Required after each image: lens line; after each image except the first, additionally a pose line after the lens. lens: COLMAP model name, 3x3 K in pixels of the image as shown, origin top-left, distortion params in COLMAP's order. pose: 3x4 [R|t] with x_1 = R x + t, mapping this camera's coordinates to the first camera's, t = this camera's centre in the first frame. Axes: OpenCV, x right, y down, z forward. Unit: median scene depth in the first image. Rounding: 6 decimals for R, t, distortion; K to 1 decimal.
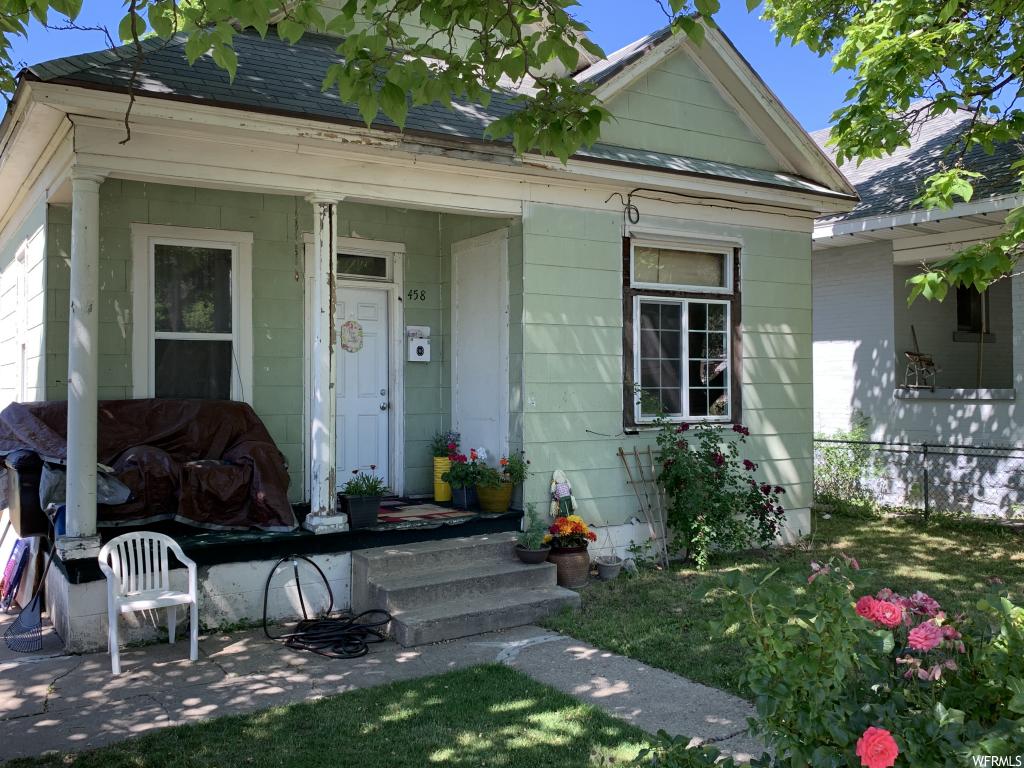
lens RADIAL K [[950.9, 0, 512.0], [0, 950.9, 384.0], [0, 0, 1]] dist [0.093213, -0.001182]
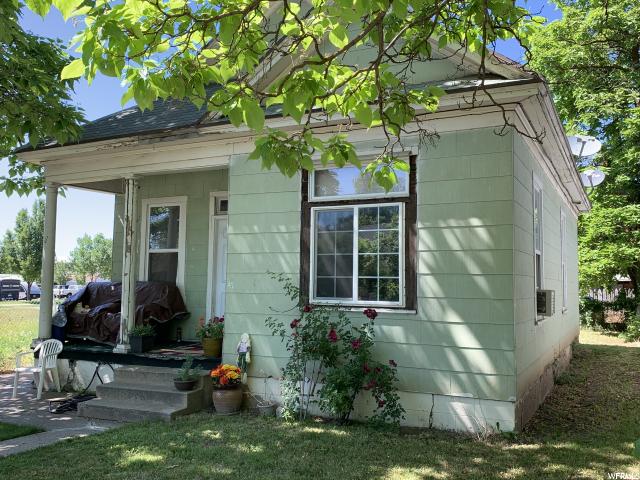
lens RADIAL K [[594.3, 0, 320.0], [0, 594.3, 240.0], [0, 0, 1]] dist [0.093213, -0.001182]
pose [[0.514962, -0.053400, -0.855548, 0.837556], [-0.011642, 0.997530, -0.069269, 0.010004], [0.857134, 0.045631, 0.513069, 0.581292]]
